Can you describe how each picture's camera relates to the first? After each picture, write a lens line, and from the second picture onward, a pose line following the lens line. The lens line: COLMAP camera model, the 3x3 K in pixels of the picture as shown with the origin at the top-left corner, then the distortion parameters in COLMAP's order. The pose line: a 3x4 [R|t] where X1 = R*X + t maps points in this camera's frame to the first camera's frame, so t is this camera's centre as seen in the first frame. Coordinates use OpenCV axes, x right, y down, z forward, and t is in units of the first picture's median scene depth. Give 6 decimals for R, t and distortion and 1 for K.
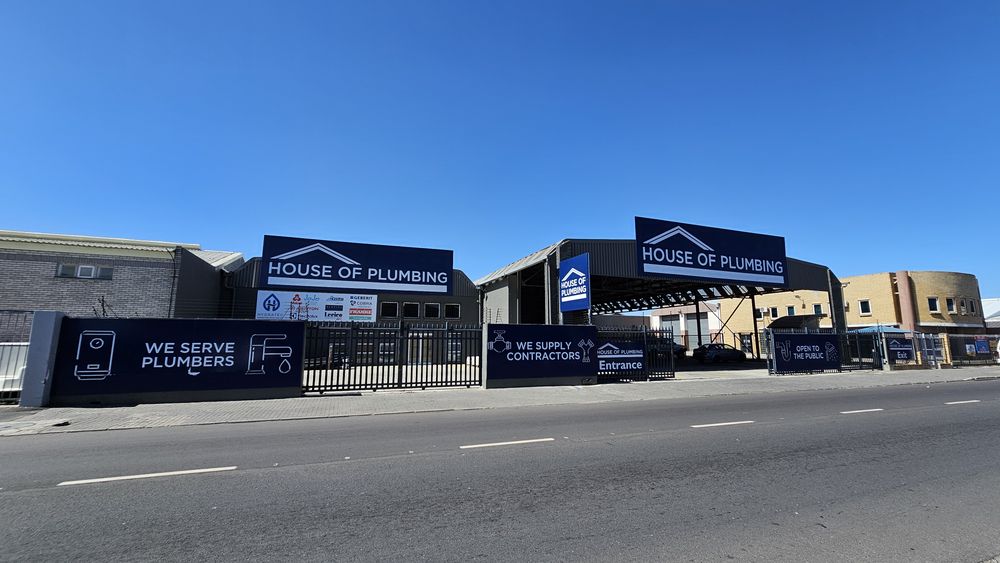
lens RADIAL K [[406.5, 0, 502.9], [0, 406.5, 278.0], [0, 0, 1]] dist [0.001132, 0.000319]
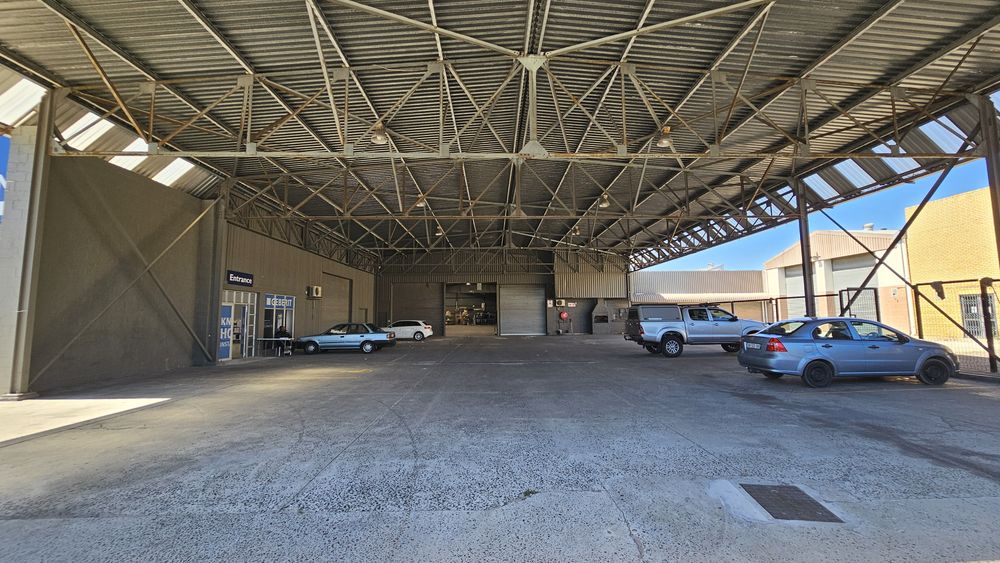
lens RADIAL K [[406.5, 0, 502.9], [0, 406.5, 278.0], [0, 0, 1]] dist [0.001132, 0.000319]
pose [[0.941207, -0.042709, -0.335120, 0.498348], [0.063846, 0.996588, 0.052305, 0.124420], [0.331743, -0.070626, 0.940723, 0.798343]]
